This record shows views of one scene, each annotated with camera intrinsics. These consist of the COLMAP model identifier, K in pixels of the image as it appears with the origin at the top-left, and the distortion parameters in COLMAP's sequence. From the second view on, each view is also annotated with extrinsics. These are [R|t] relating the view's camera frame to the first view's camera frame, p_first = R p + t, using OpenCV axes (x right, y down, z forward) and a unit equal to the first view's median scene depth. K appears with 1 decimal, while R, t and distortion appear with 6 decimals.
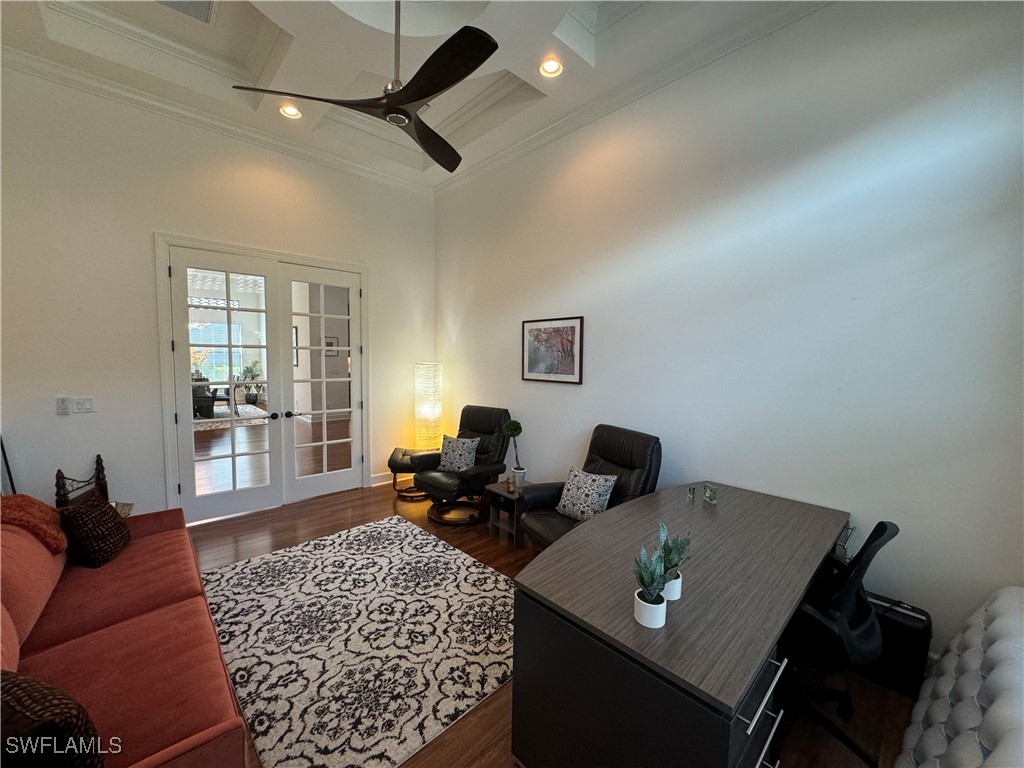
lens RADIAL K [[409.0, 0, 512.0], [0, 409.0, 384.0], [0, 0, 1]] dist [-0.003443, 0.000004]
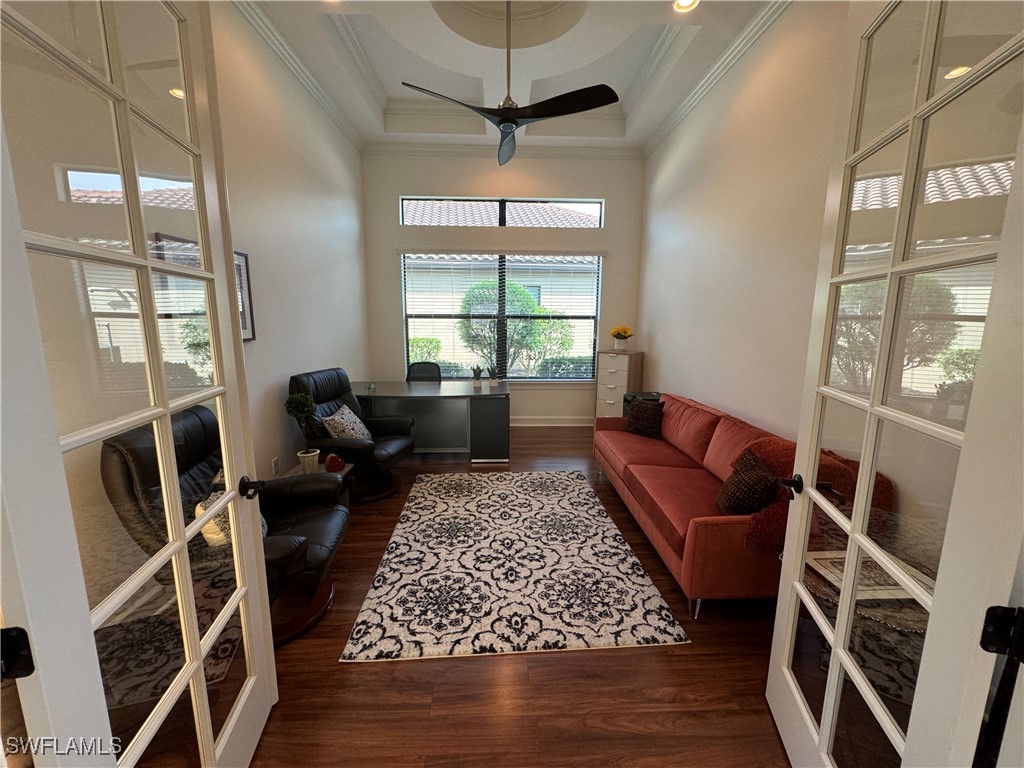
lens RADIAL K [[409.0, 0, 512.0], [0, 409.0, 384.0], [0, 0, 1]] dist [-0.003443, 0.000004]
pose [[-0.755390, -0.124725, 0.643296, -0.966629], [0.026989, 0.974963, 0.220721, -0.102235], [-0.654719, 0.184093, -0.733112, 1.644962]]
